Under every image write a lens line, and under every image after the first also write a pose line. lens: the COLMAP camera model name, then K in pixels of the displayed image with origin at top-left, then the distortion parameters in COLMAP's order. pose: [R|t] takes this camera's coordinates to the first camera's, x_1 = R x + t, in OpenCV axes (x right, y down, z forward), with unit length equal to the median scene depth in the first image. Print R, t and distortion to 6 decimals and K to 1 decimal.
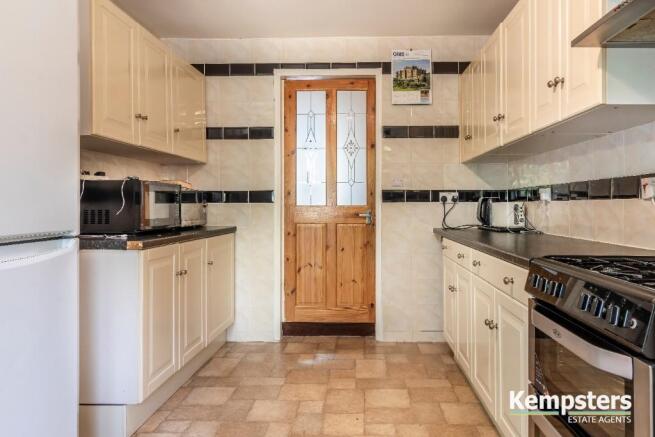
lens RADIAL K [[429.0, 0, 353.0], [0, 429.0, 197.6], [0, 0, 1]] dist [0.009570, 0.003924]
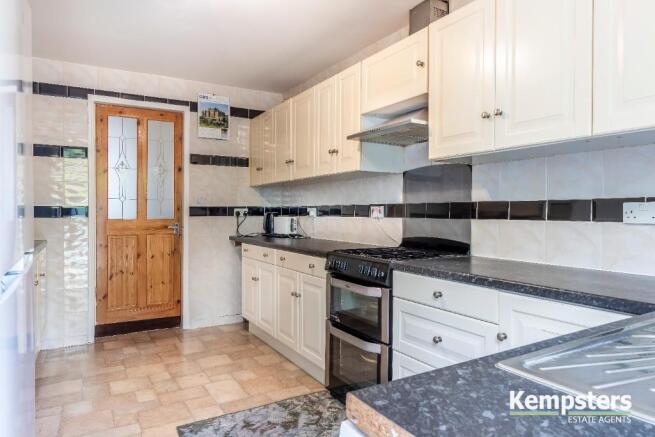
lens RADIAL K [[429.0, 0, 324.9], [0, 429.0, 216.3], [0, 0, 1]] dist [0.009570, 0.003924]
pose [[0.848327, -0.004971, 0.529450, -0.254503], [-0.011336, 0.999556, 0.027547, -0.027732], [-0.529352, -0.029371, 0.847894, -0.245990]]
